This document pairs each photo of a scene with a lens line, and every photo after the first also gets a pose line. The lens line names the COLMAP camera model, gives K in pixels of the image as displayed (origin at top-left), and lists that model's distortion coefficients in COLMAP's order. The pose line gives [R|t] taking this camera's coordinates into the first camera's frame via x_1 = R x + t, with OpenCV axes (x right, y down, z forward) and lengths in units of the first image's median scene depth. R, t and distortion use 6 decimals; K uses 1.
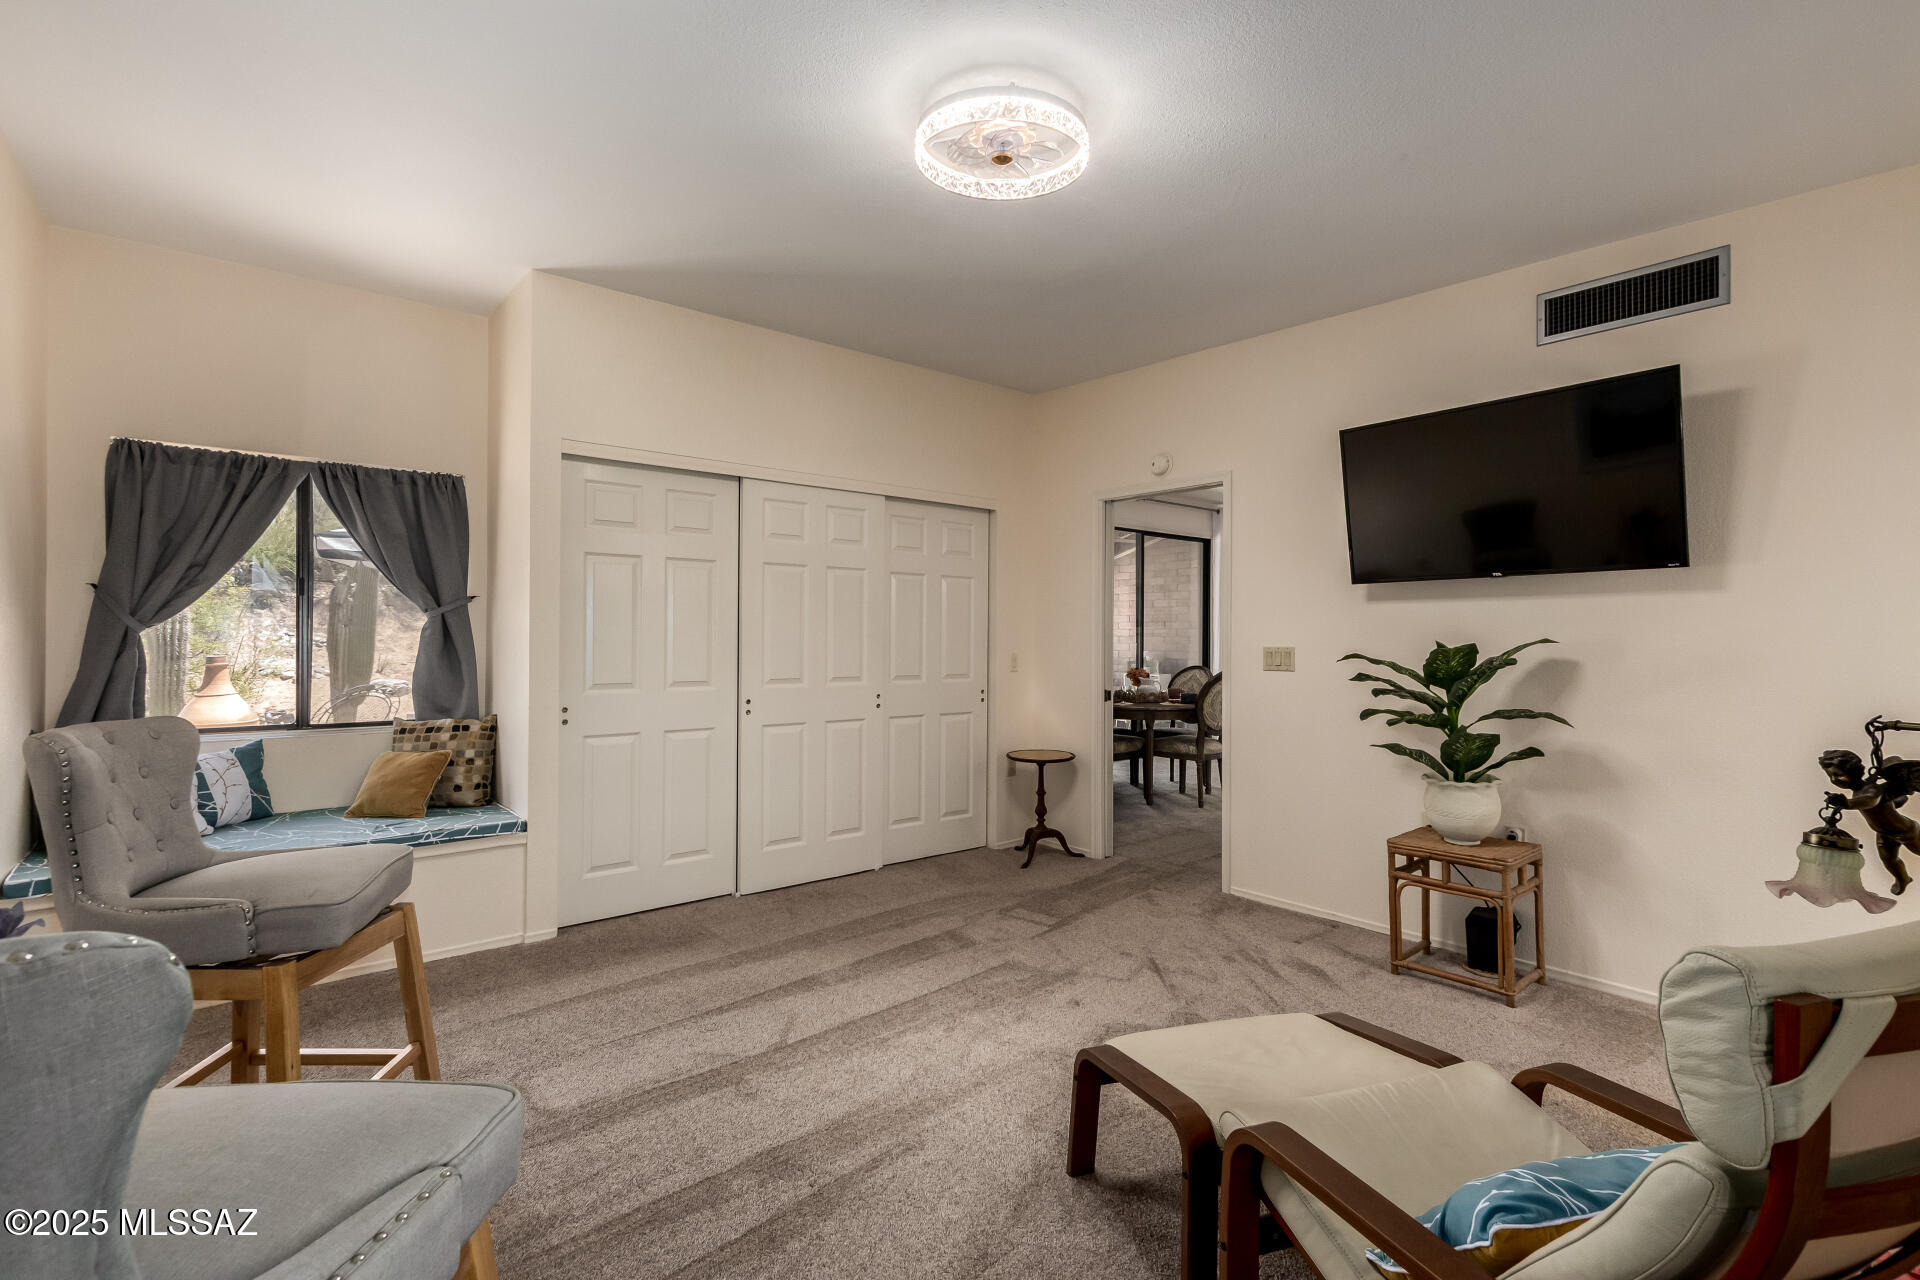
lens RADIAL K [[880.2, 0, 967.9], [0, 880.2, 649.0], [0, 0, 1]] dist [0.004694, 0.000077]
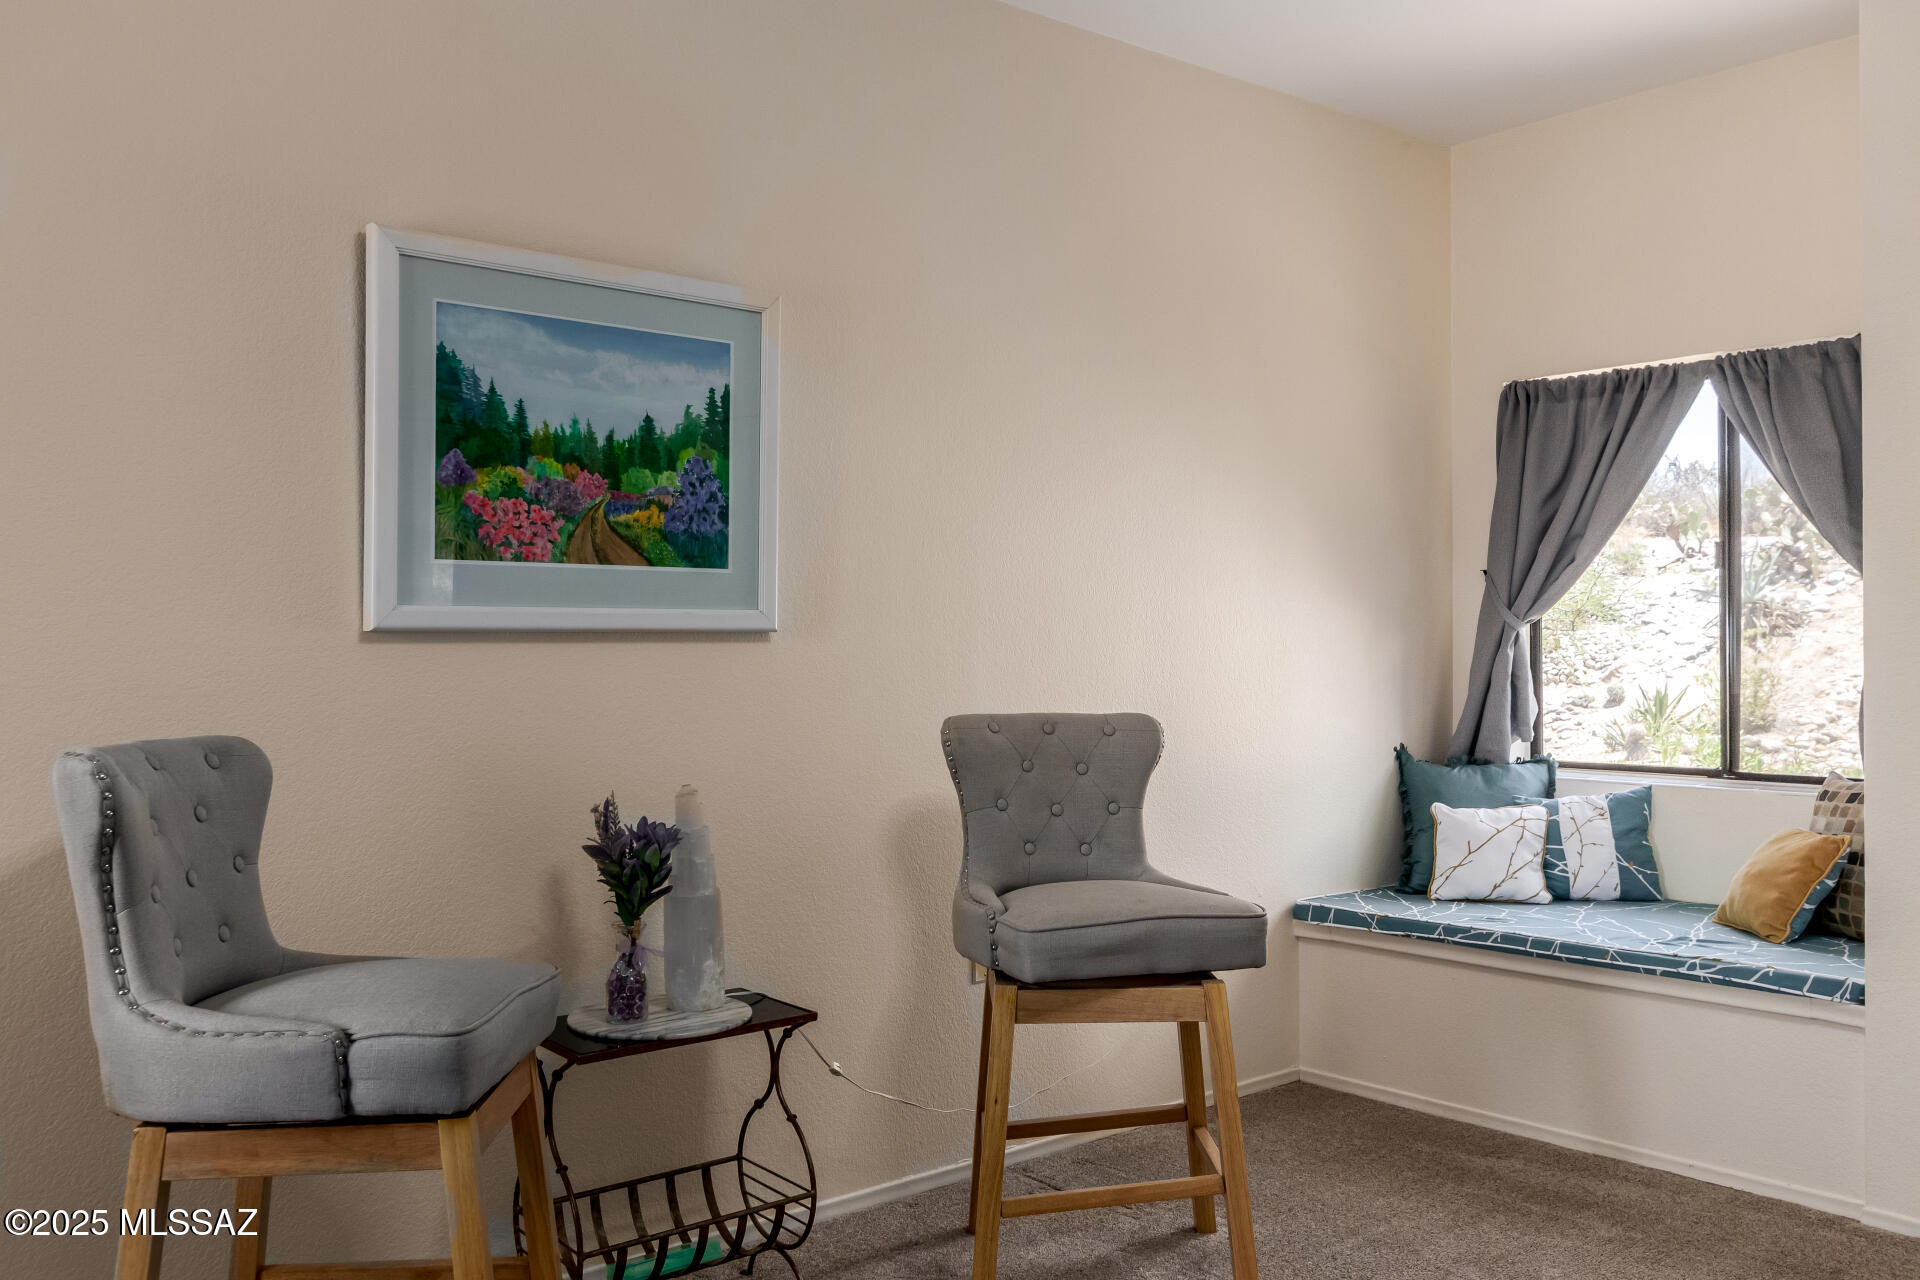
lens RADIAL K [[1568.3, 0, 957.6], [0, 1568.3, 651.6], [0, 0, 1]] dist [-0.008727, -0.003160]
pose [[0.017587, -0.006629, -0.999823, 0.407816], [-0.013101, 0.999891, -0.006860, 0.015978], [0.999759, 0.013219, 0.017499, 0.469415]]
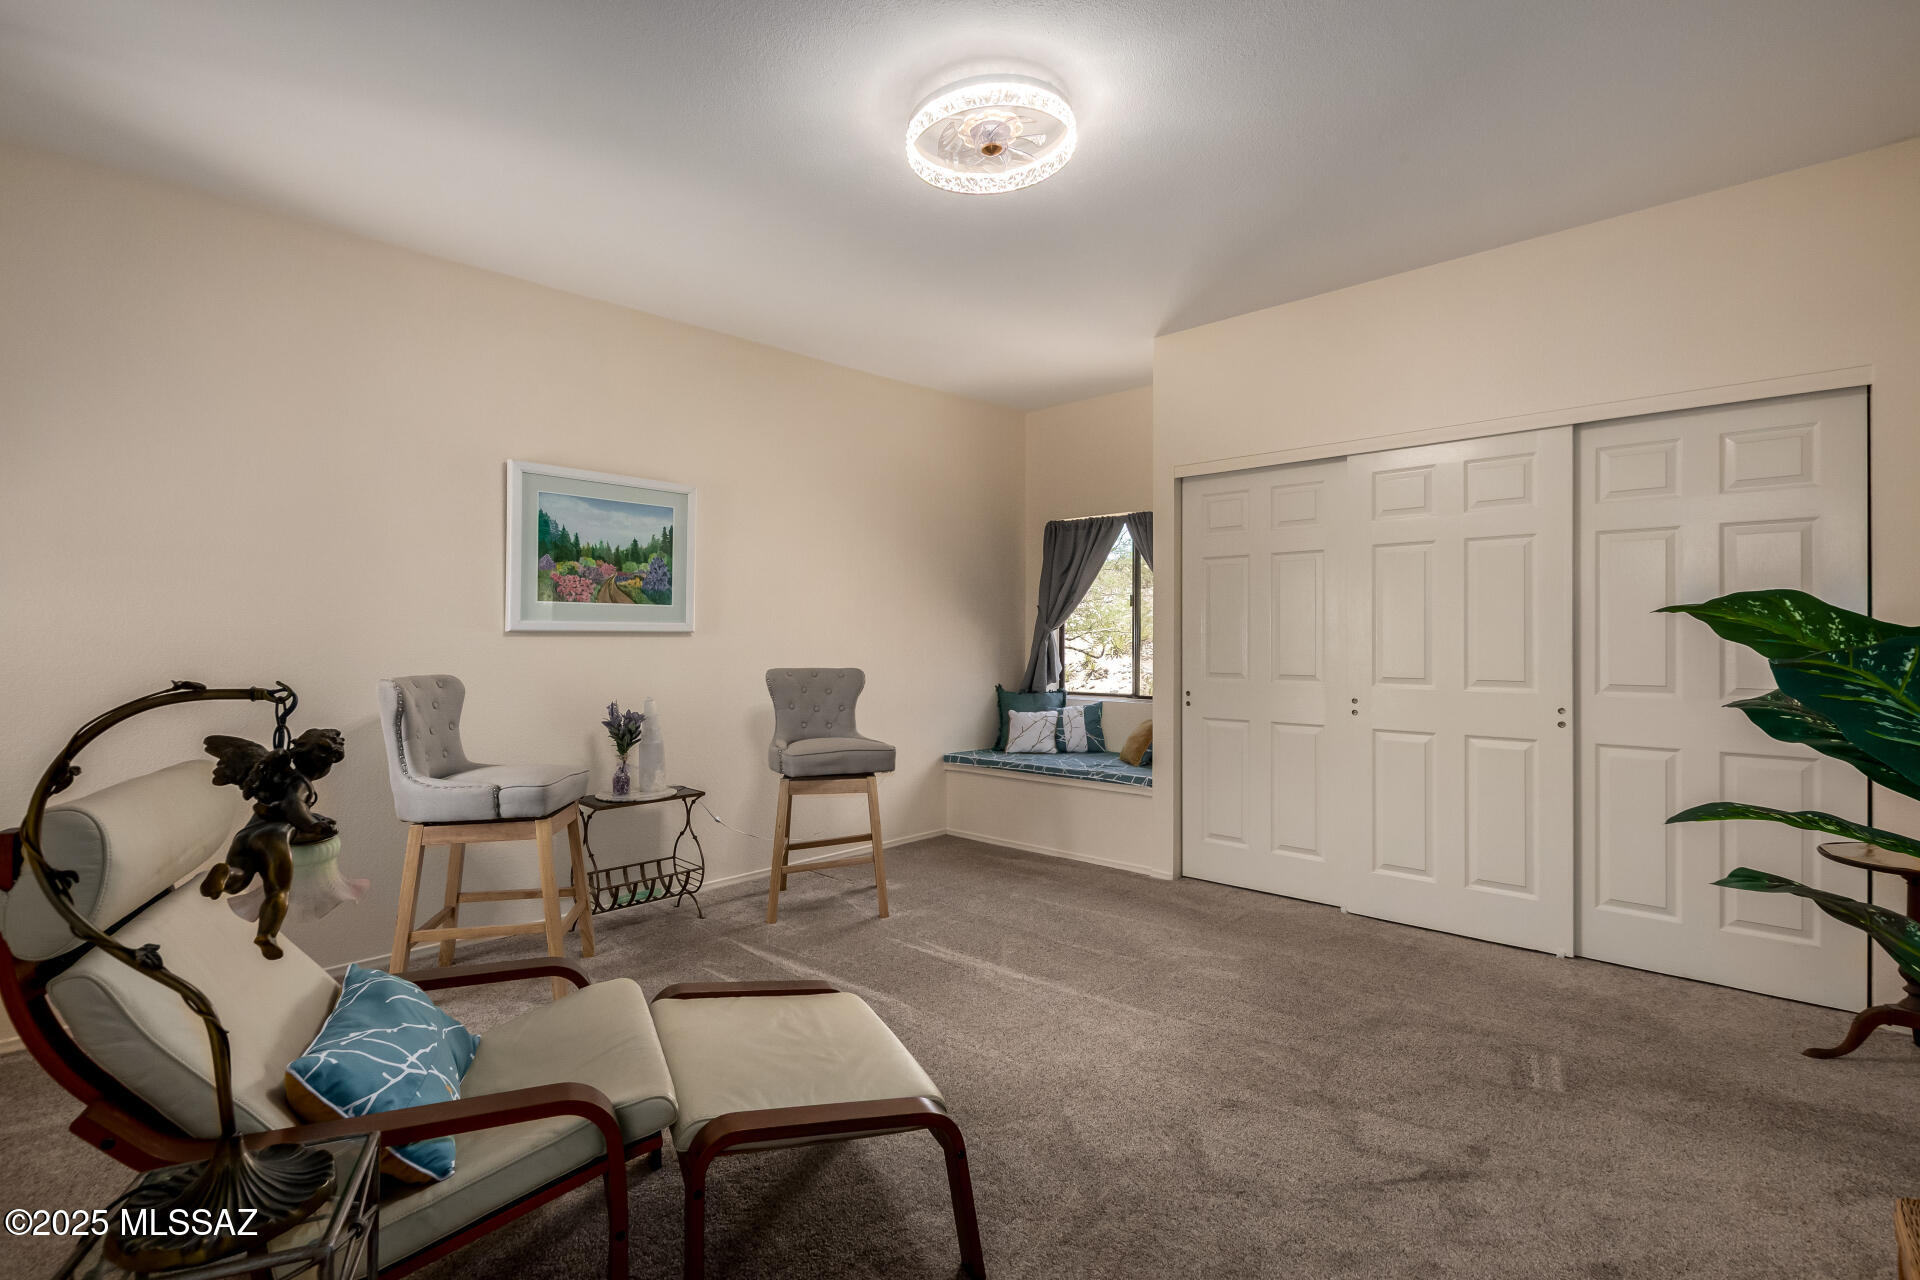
lens RADIAL K [[881.9, 0, 964.5], [0, 881.9, 640.6], [0, 0, 1]] dist [0.001234, -0.000082]
pose [[0.136498, -0.009132, -0.990598, 0.721230], [-0.015310, 0.999819, -0.011327, 0.018534], [0.990522, 0.016712, 0.136333, 0.579547]]
